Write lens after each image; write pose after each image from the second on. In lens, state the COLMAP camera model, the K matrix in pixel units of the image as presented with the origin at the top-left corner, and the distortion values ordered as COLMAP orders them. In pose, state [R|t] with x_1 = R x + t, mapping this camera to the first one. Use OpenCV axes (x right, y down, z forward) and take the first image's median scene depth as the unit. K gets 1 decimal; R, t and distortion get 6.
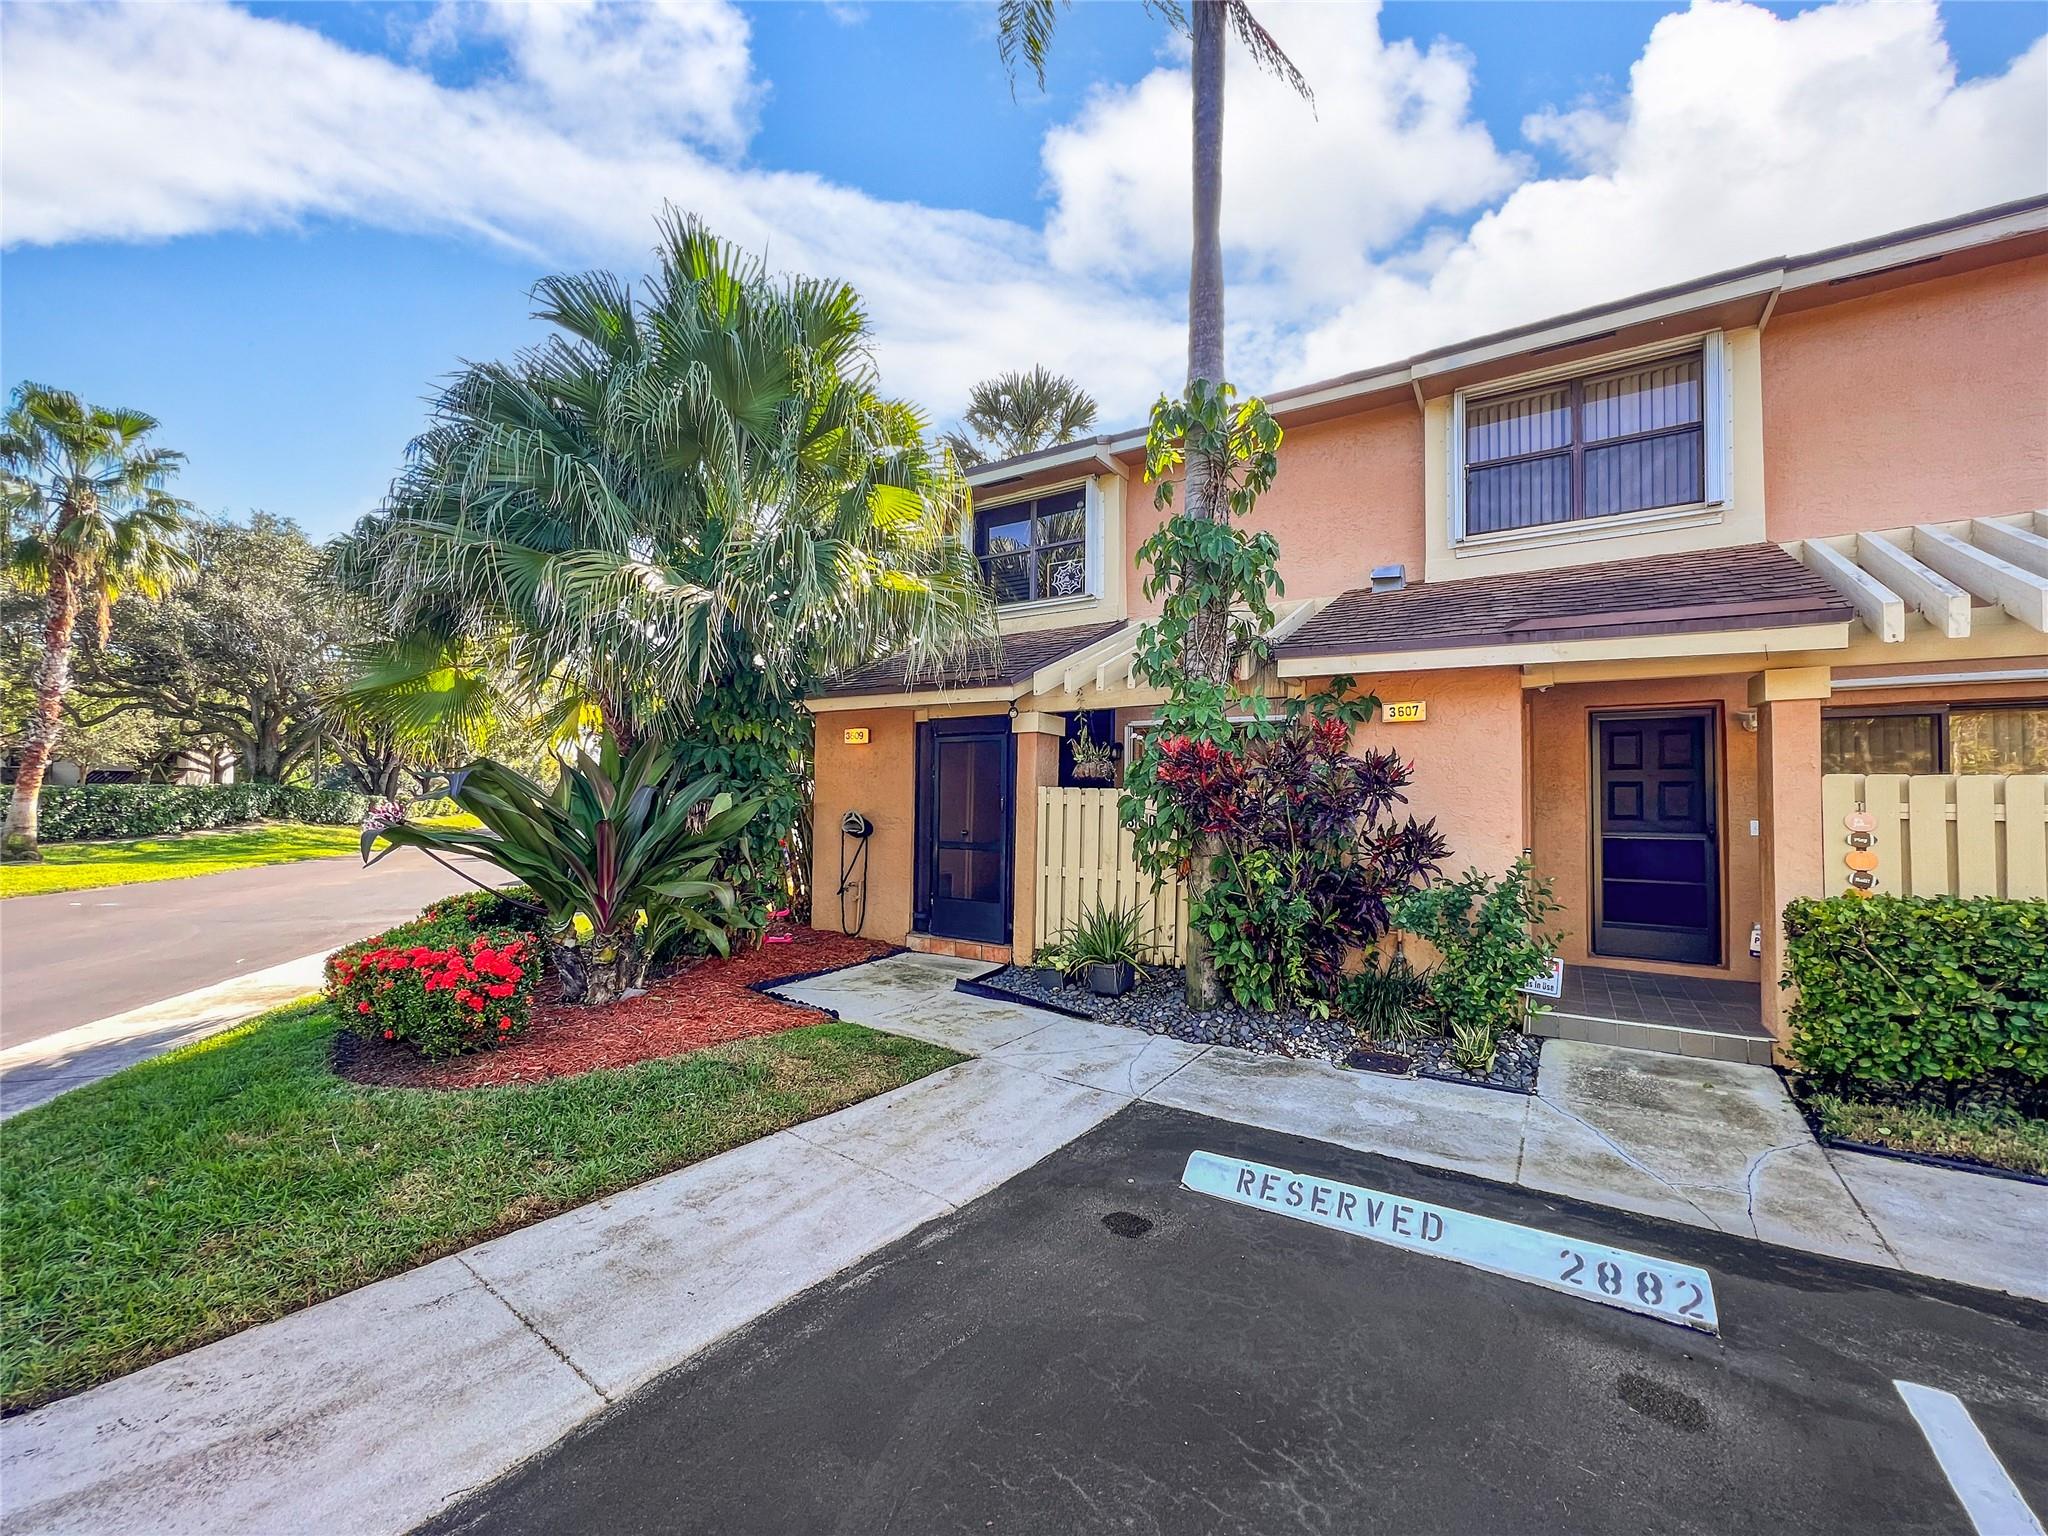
lens RADIAL K [[826.1, 0, 1030.0], [0, 826.1, 767.9], [0, 0, 1]] dist [-0.001514, 0.000077]
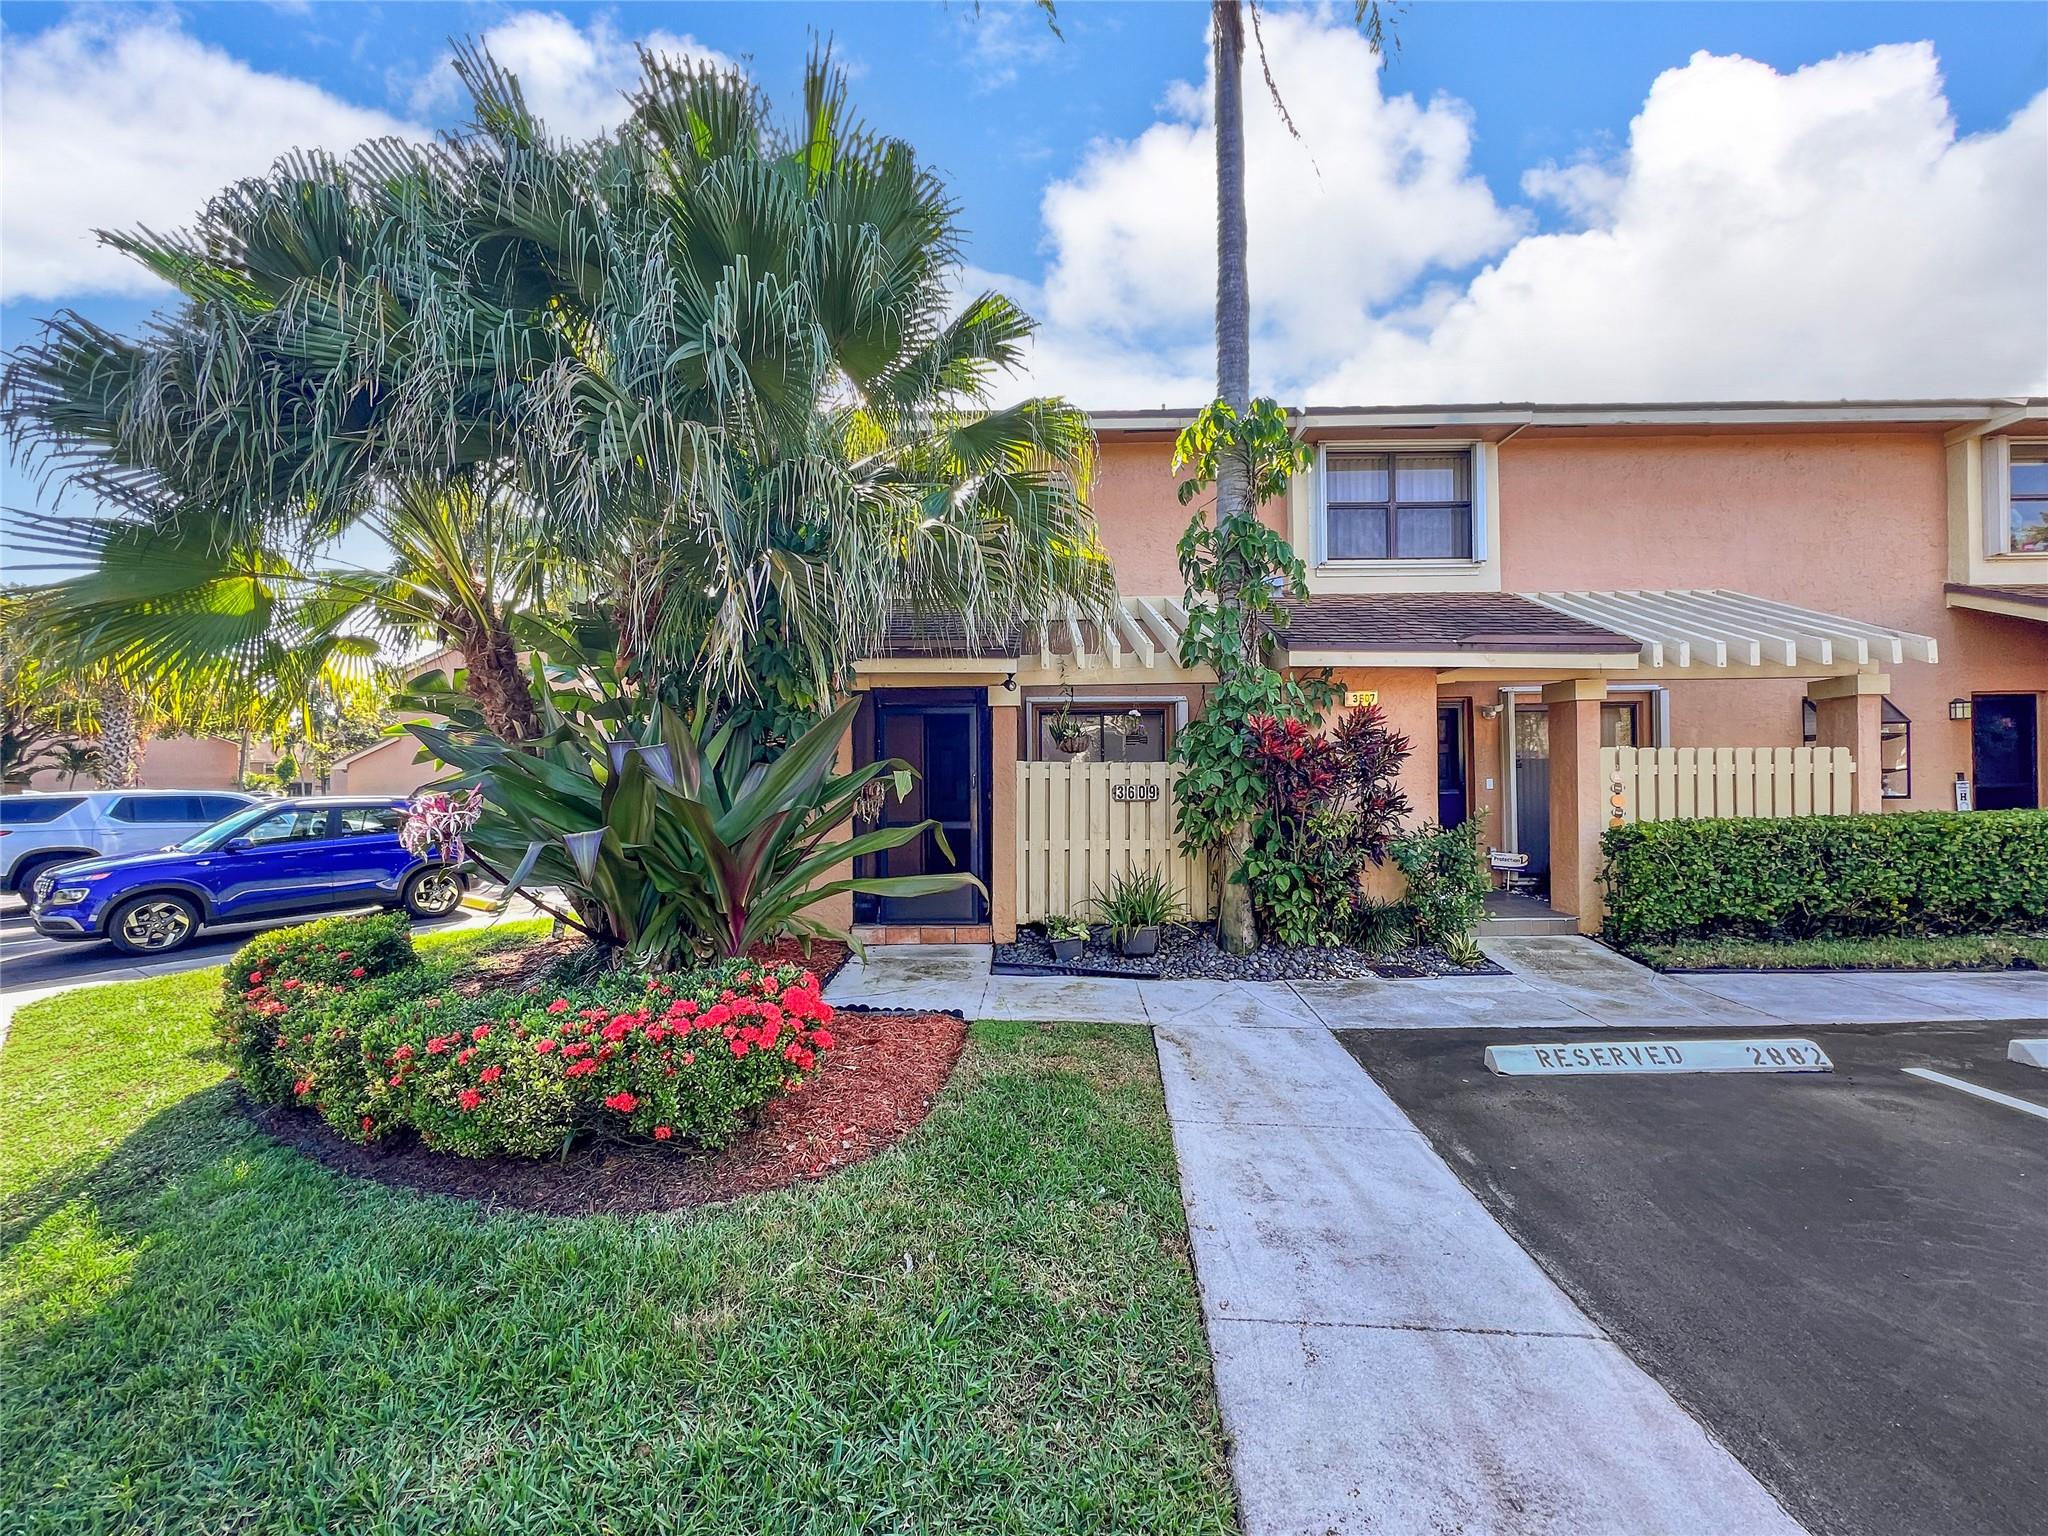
lens RADIAL K [[826.1, 0, 1029.1], [0, 826.1, 770.6], [0, 0, 1]] dist [-0.001514, 0.000077]
pose [[0.842550, -0.015993, 0.538381, -0.831522], [-0.002198, 0.999449, 0.033129, 0.002025], [-0.538614, -0.029096, 0.842050, 0.258917]]
